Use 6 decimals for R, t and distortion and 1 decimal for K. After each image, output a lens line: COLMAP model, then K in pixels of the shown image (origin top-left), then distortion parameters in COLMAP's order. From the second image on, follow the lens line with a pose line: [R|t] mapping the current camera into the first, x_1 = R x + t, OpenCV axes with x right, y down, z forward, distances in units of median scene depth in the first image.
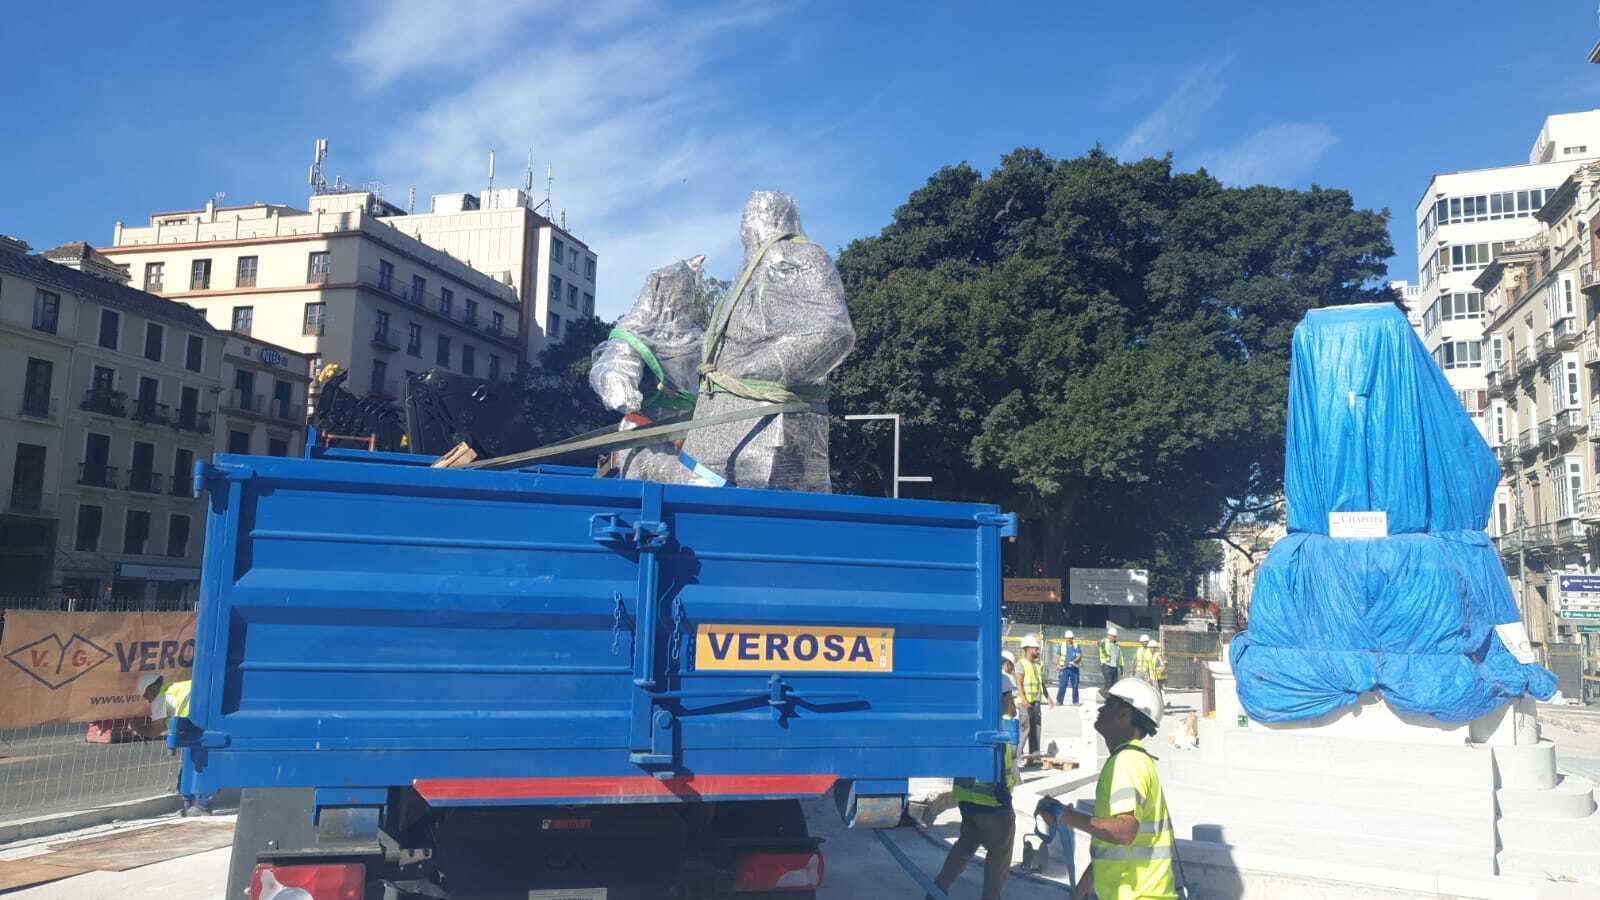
lens RADIAL K [[1242.1, 0, 795.8], [0, 1242.1, 471.4], [0, 0, 1]] dist [0.090623, -0.222914]
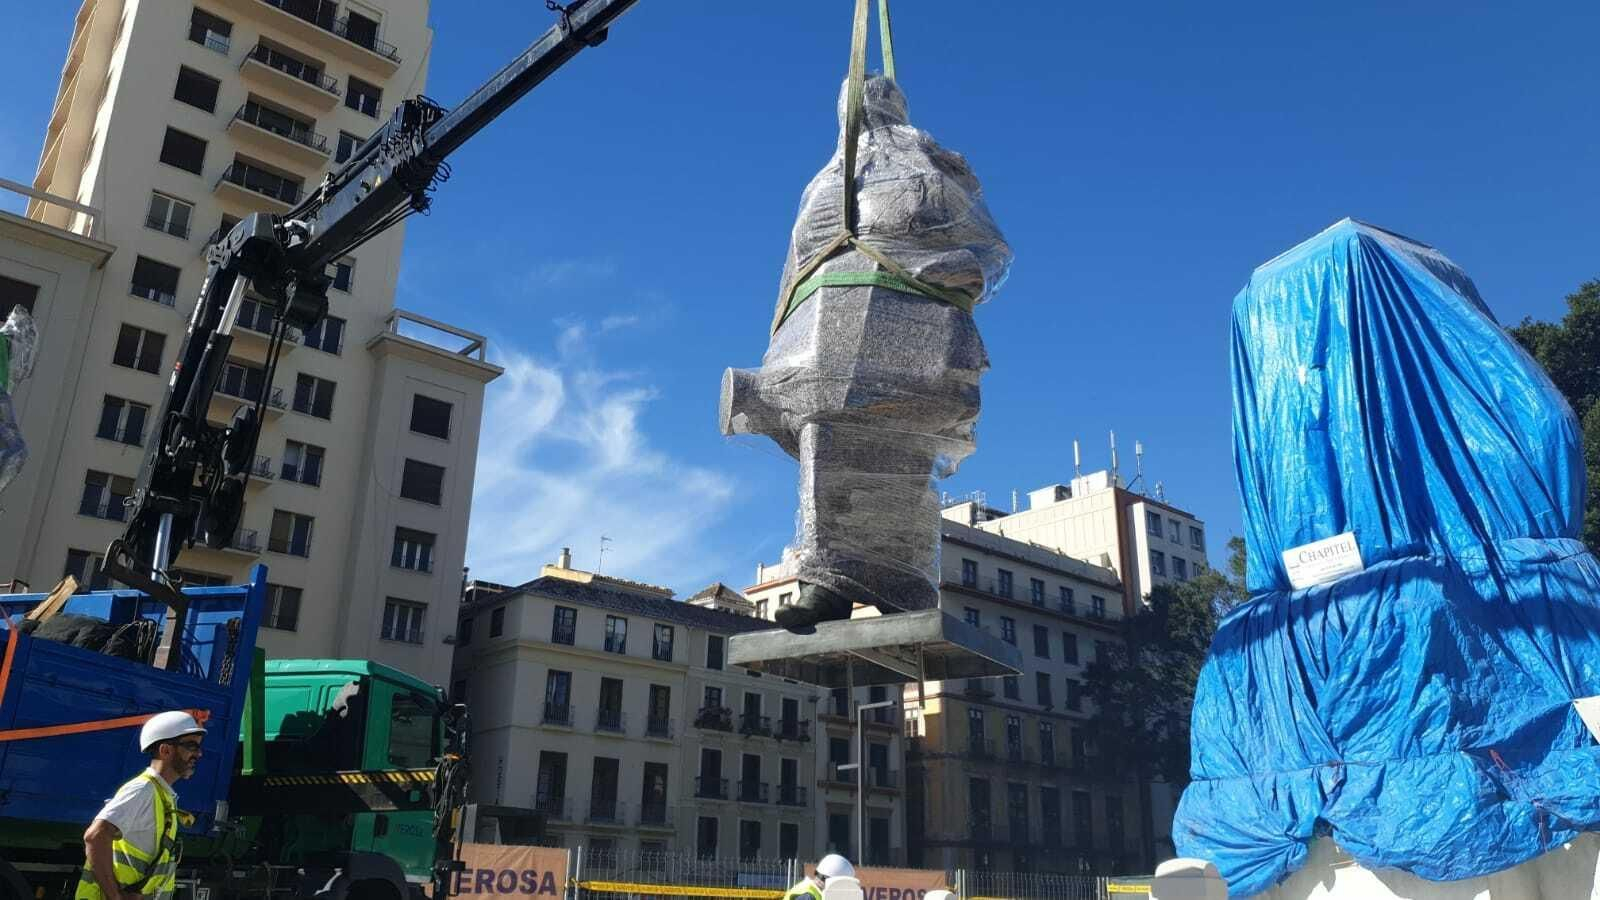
lens RADIAL K [[1259.6, 0, 787.7], [0, 1259.6, 454.4], [0, 0, 1]] dist [0.019239, 0.005136]
pose [[0.841555, -0.198160, -0.502512, 0.090335], [0.062880, 0.959895, -0.273218, 0.023887], [0.536500, 0.198330, 0.820264, 0.060597]]
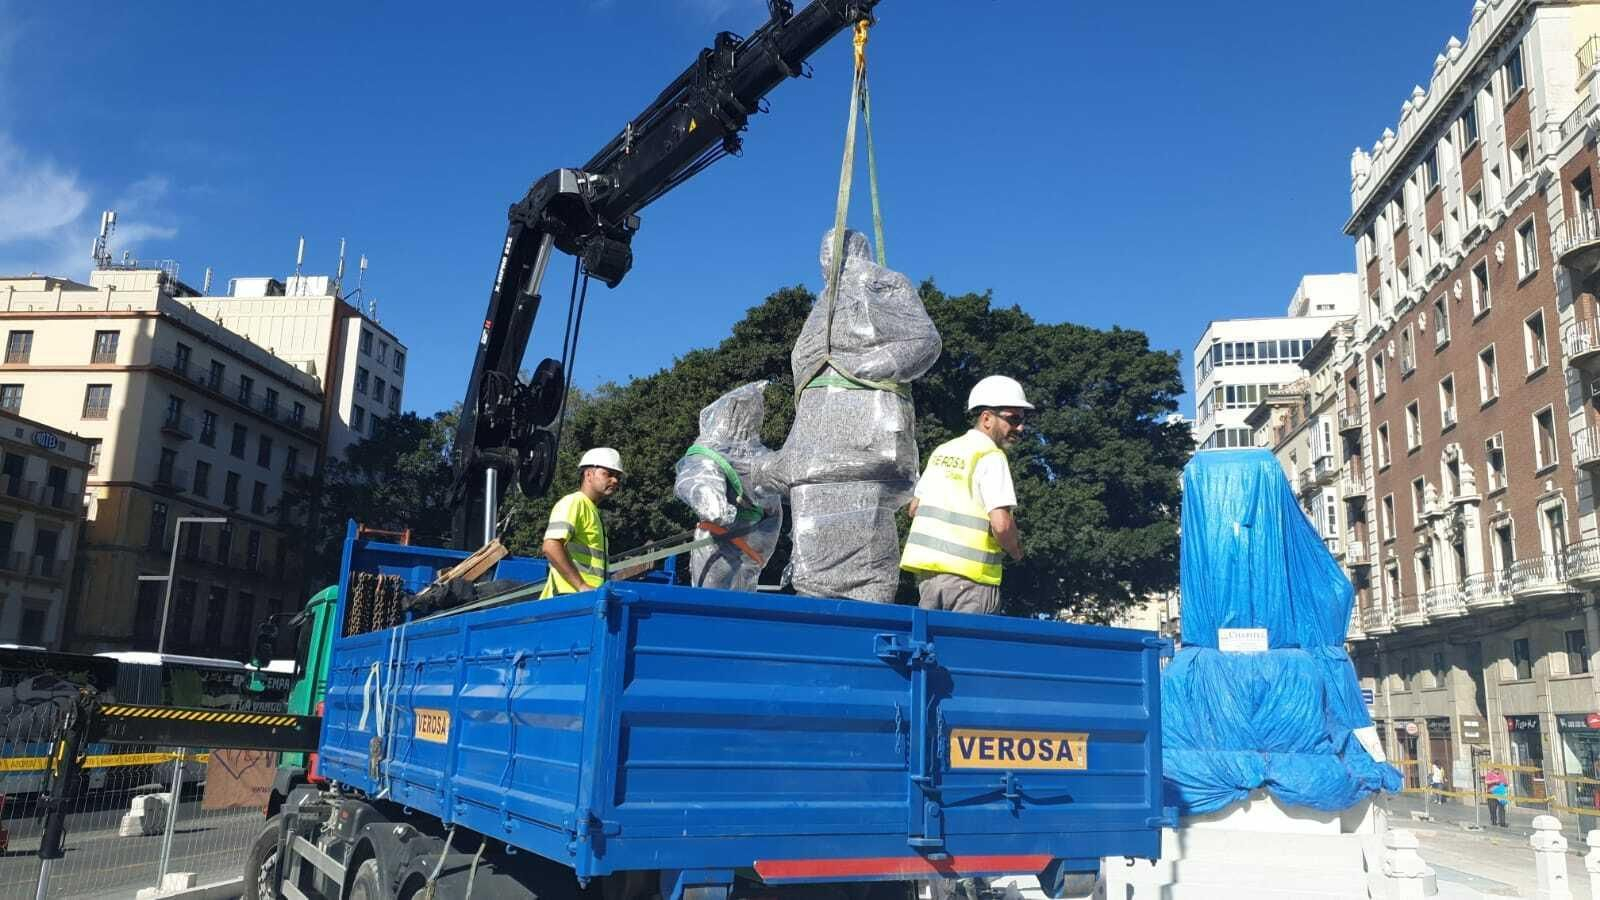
lens RADIAL K [[1262.2, 0, 810.0], [0, 1262.2, 445.9], [0, 0, 1]] dist [0.011457, -0.008722]
pose [[0.983295, 0.042844, 0.176904, -0.030765], [-0.024062, 0.993969, -0.106985, -0.001012], [-0.180420, 0.100942, 0.978396, -0.013352]]
